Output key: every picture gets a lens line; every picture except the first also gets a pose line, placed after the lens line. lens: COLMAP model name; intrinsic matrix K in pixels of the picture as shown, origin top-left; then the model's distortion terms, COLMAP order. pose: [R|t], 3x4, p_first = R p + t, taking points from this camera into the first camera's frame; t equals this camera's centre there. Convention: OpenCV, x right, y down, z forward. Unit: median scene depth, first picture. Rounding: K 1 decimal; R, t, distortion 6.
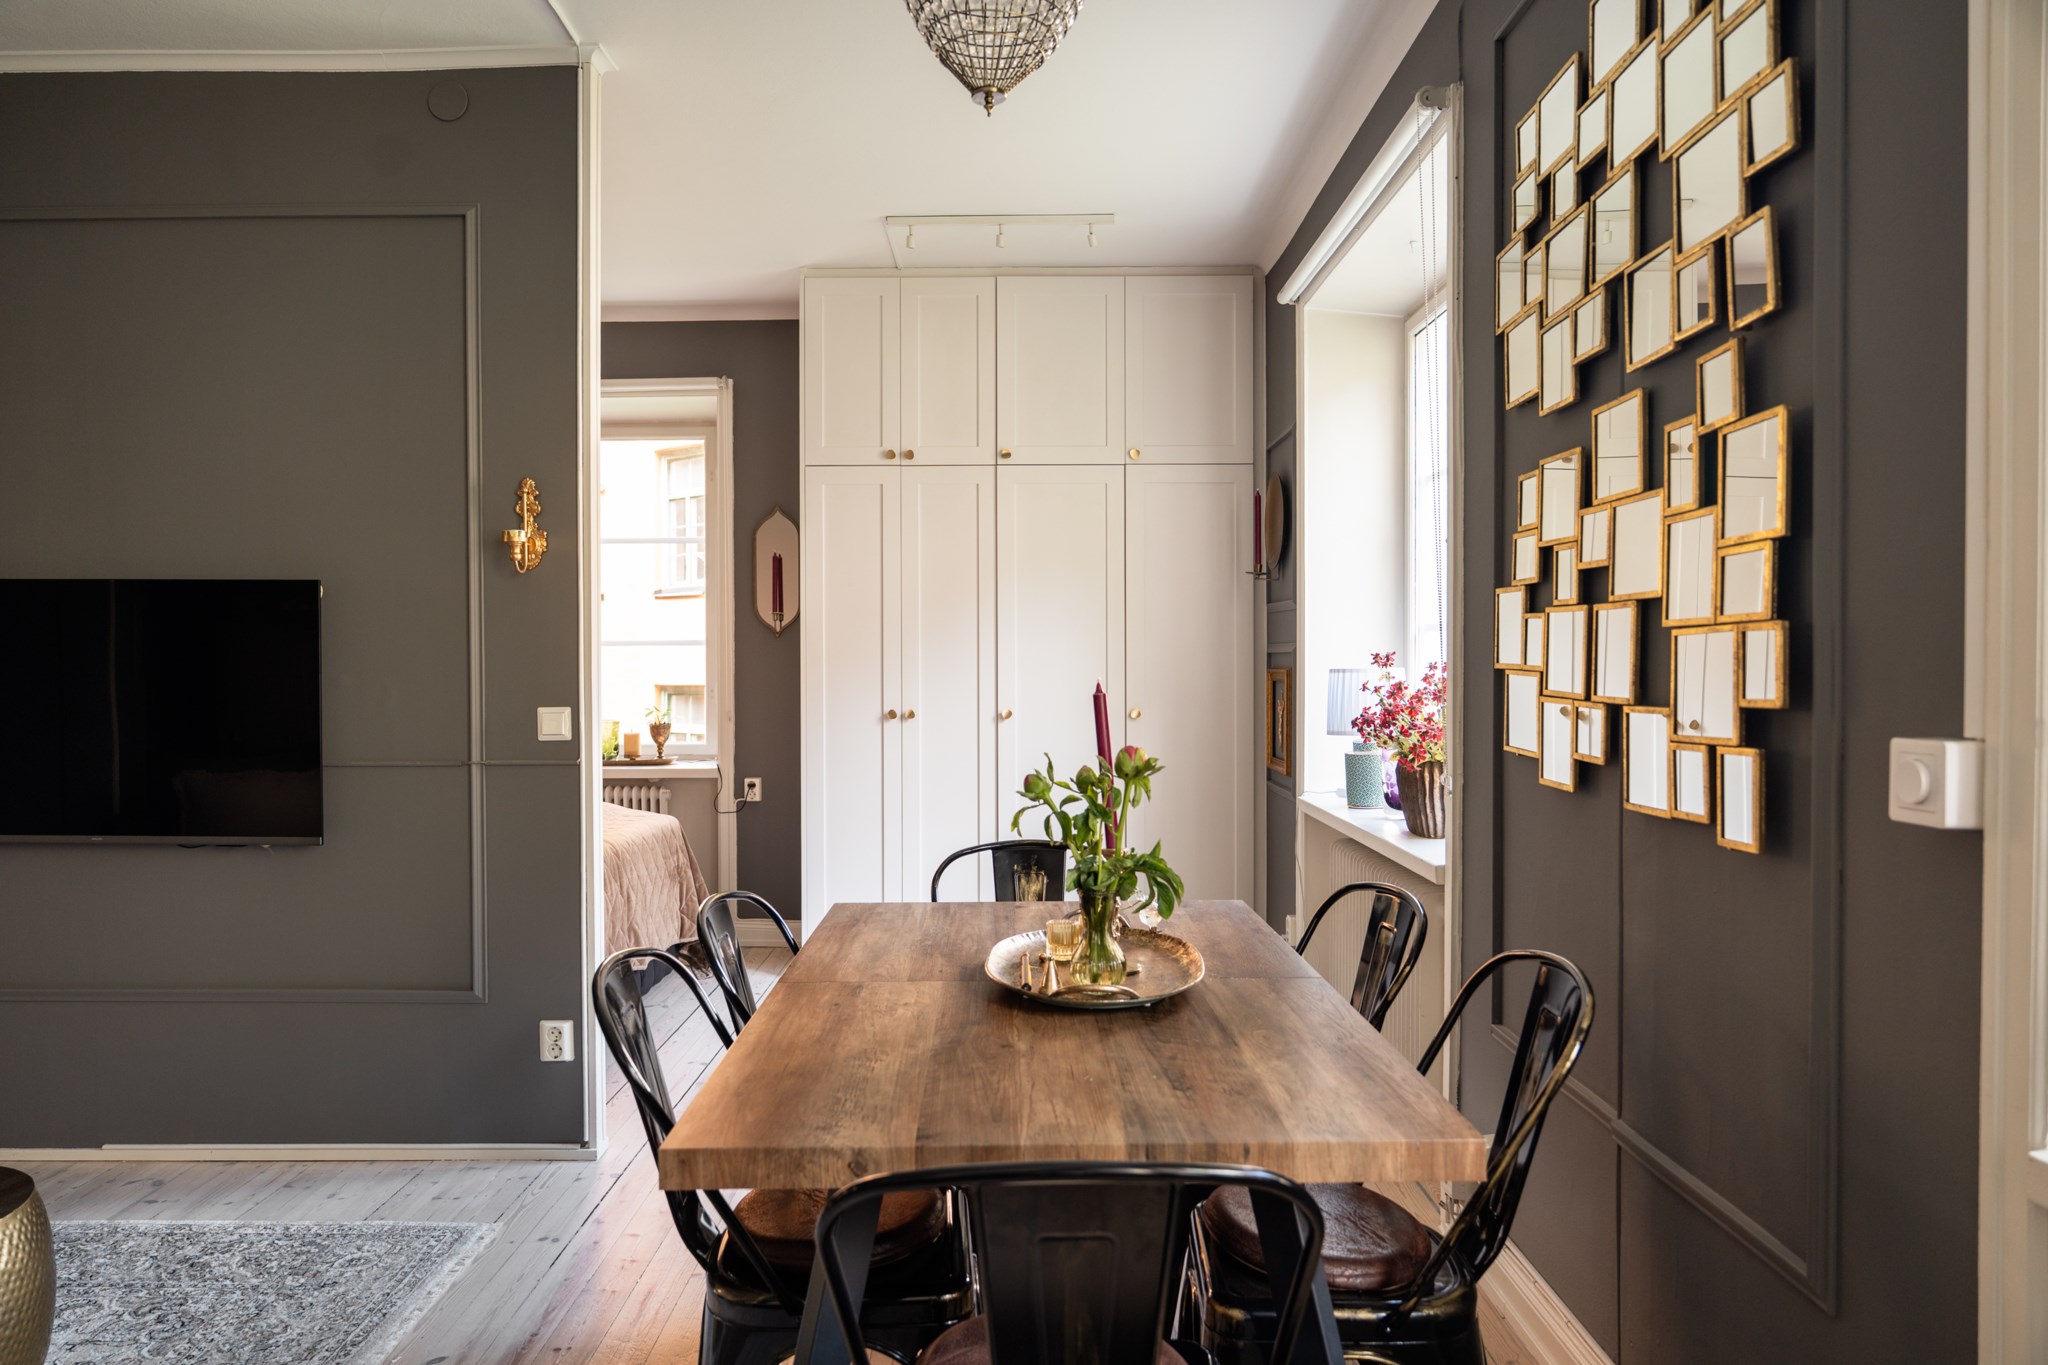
lens RADIAL K [[1344.2, 0, 1014.2], [0, 1344.2, 667.2], [0, 0, 1]] dist [-0.016241, 0.005625]
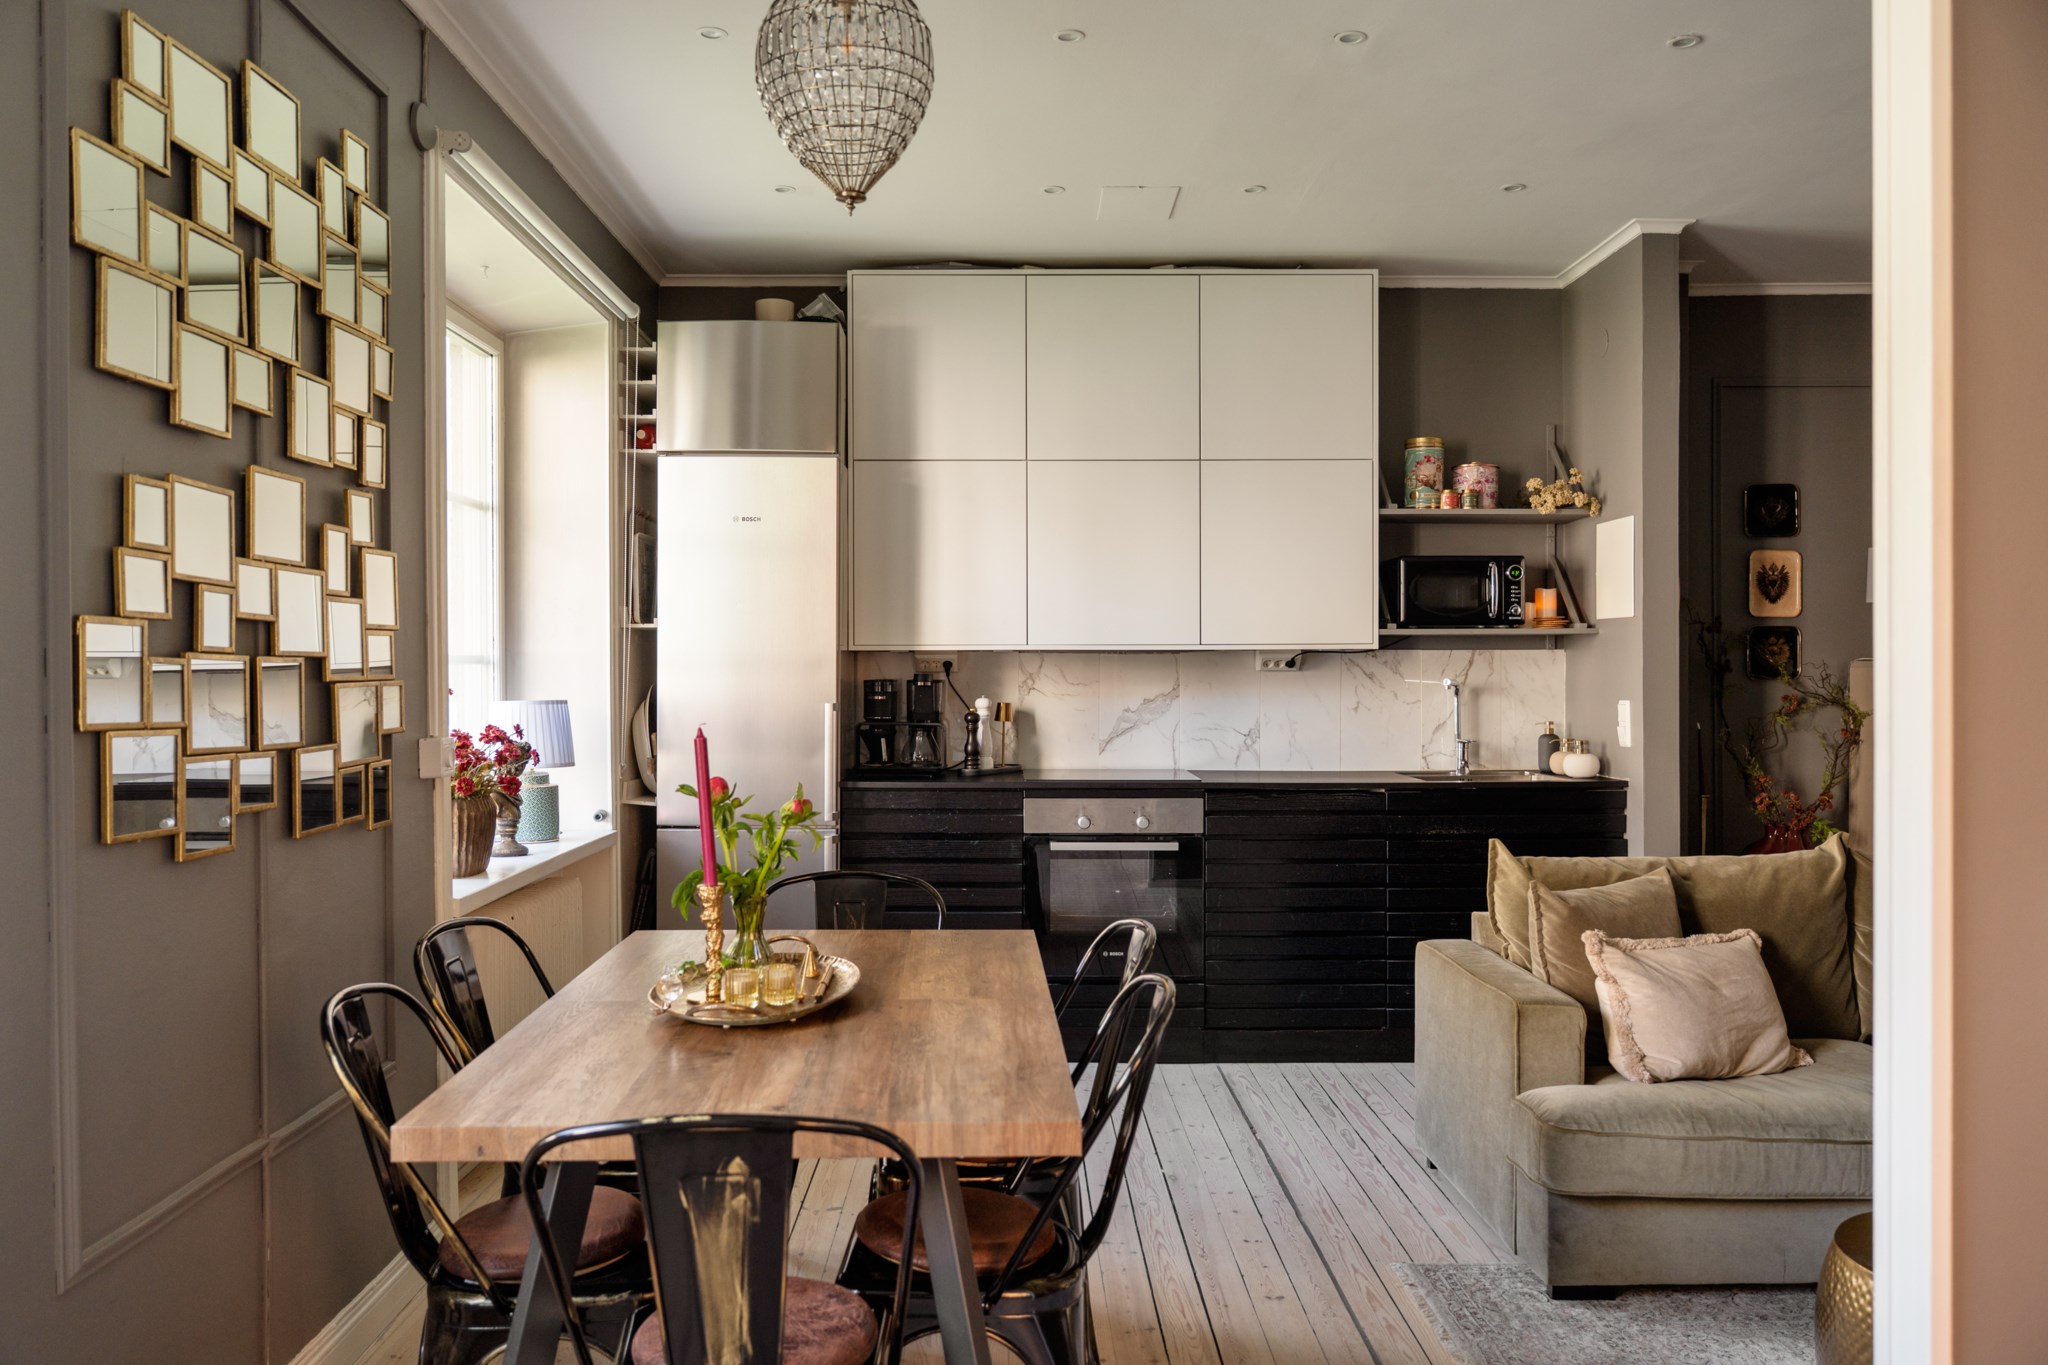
lens RADIAL K [[1594.6, 0, 1017.0], [0, 1594.6, 683.8], [0, 0, 1]] dist [0.002778, -0.001975]
pose [[-0.999800, 0.008522, -0.018108, -0.077768], [0.008297, 0.999888, 0.012437, -0.023691], [0.018212, 0.012285, -0.999759, 1.431675]]
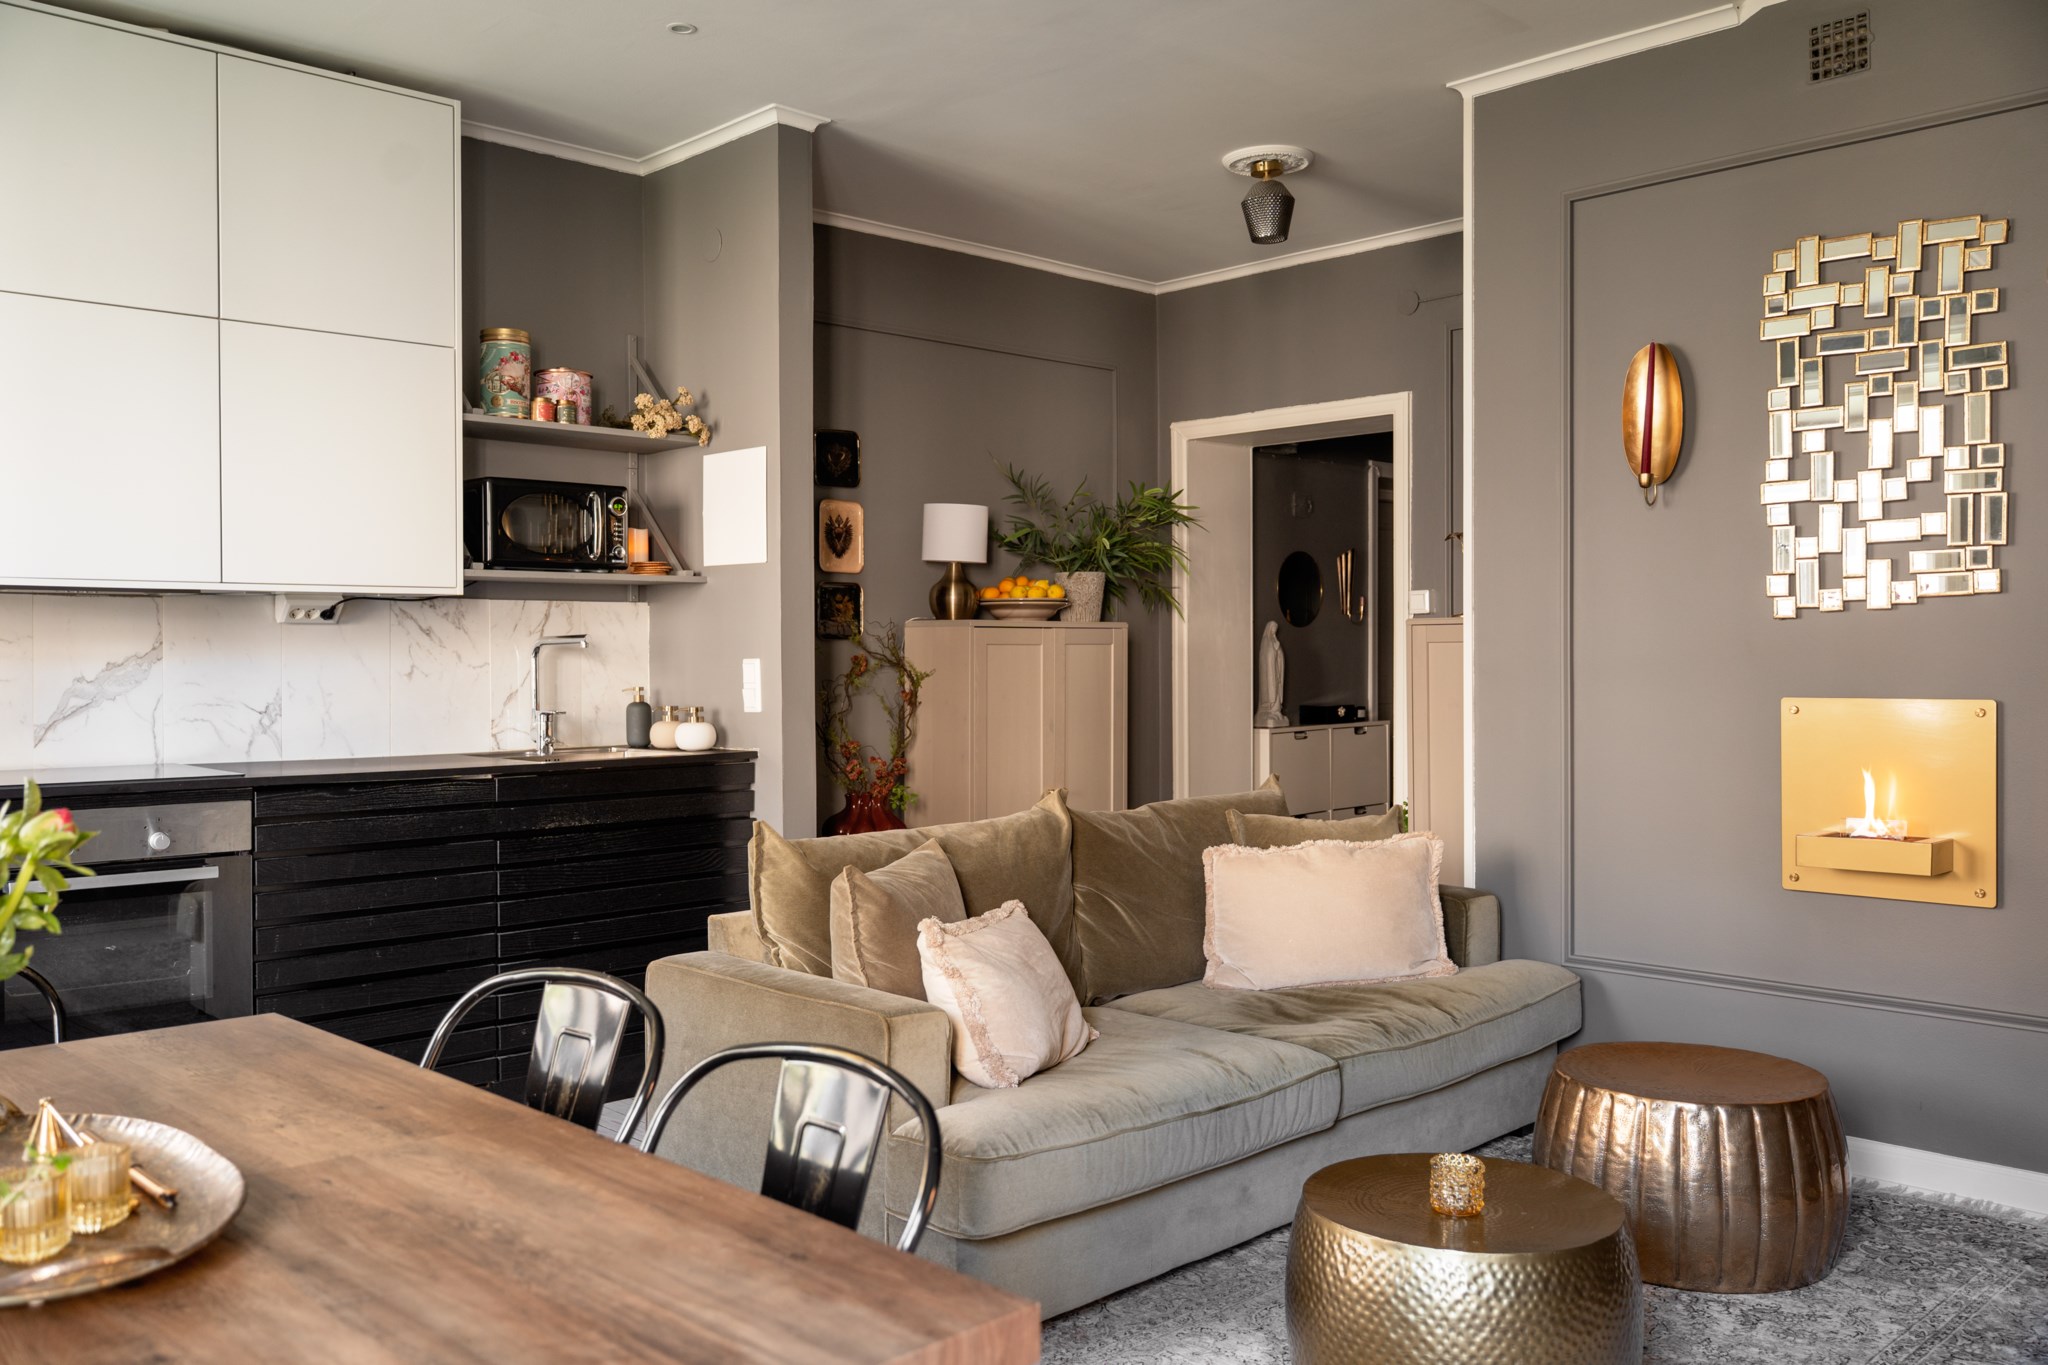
lens RADIAL K [[1713.3, 0, 1026.3], [0, 1713.3, 682.5], [0, 0, 1]] dist [-0.002040, -0.000655]
pose [[-0.706411, 0.020344, -0.707509, 0.153071], [0.006001, 0.999723, 0.022755, 0.003731], [0.707776, 0.011828, -0.706338, 1.096773]]
